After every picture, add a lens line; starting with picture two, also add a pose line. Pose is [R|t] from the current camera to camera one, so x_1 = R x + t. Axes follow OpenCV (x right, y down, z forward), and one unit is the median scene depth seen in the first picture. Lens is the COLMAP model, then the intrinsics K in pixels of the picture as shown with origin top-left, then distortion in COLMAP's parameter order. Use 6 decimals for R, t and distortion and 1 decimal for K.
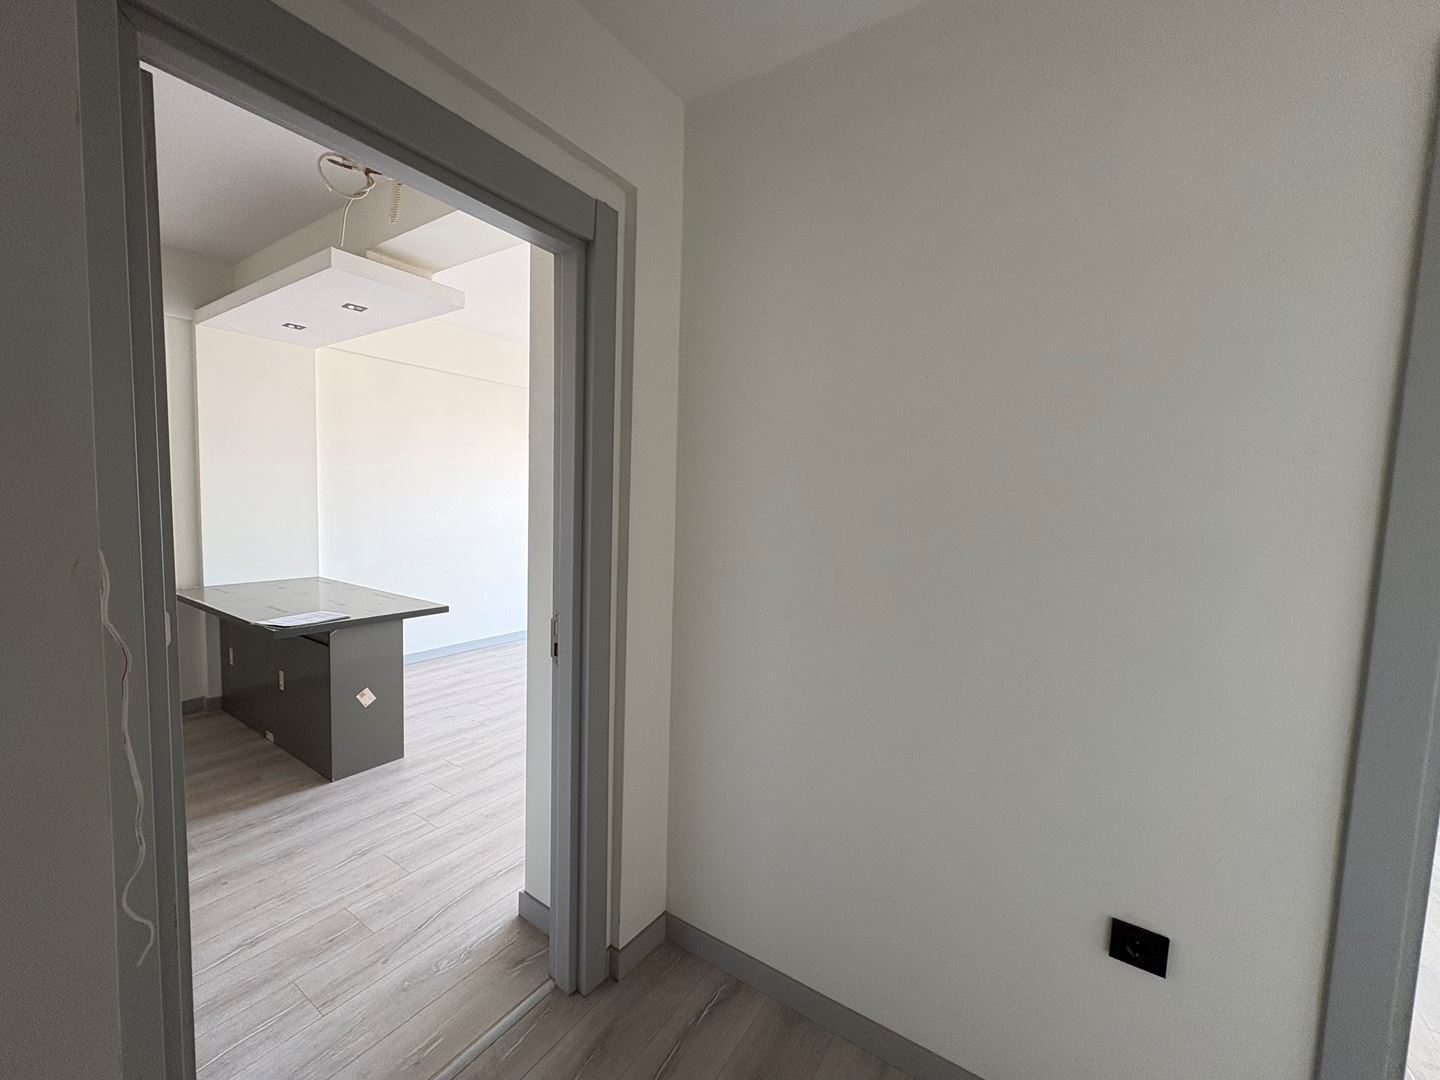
lens RADIAL K [[568.4, 0, 713.5], [0, 568.4, 539.1], [0, 0, 1]] dist [0.000287, -0.000438]
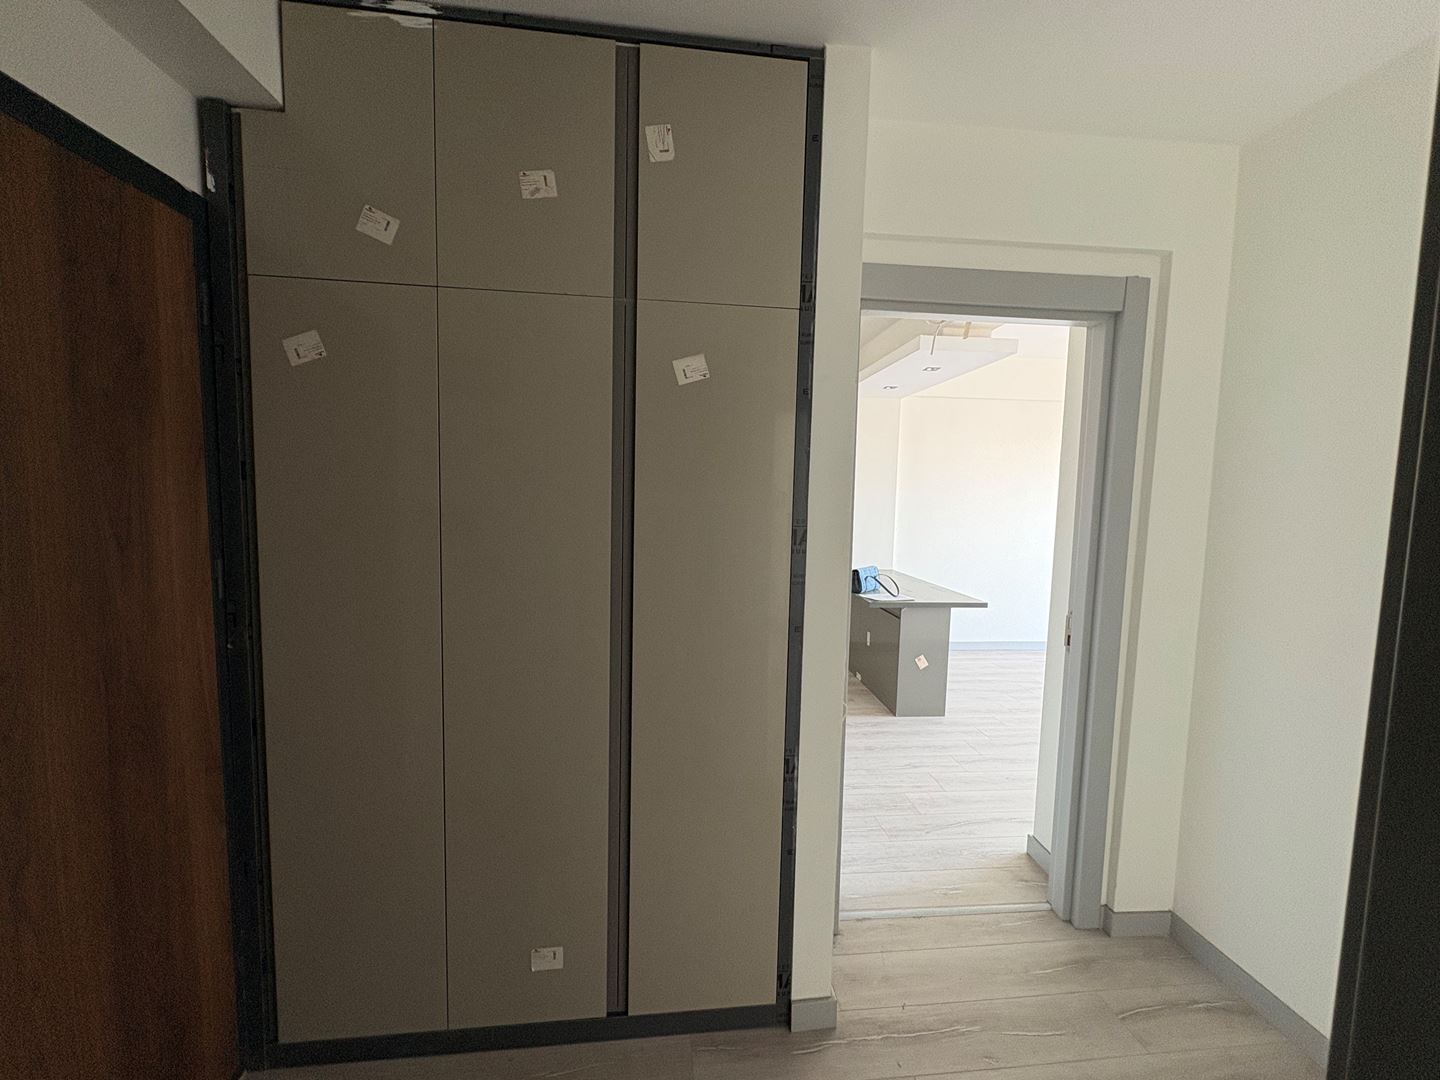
lens RADIAL K [[568.4, 0, 718.6], [0, 568.4, 537.6], [0, 0, 1]] dist [0.000287, -0.000438]
pose [[0.628949, 0.046176, -0.776074, 0.163796], [-0.059273, 0.998177, 0.011355, -0.000302], [0.775184, 0.038859, 0.630539, -0.326770]]
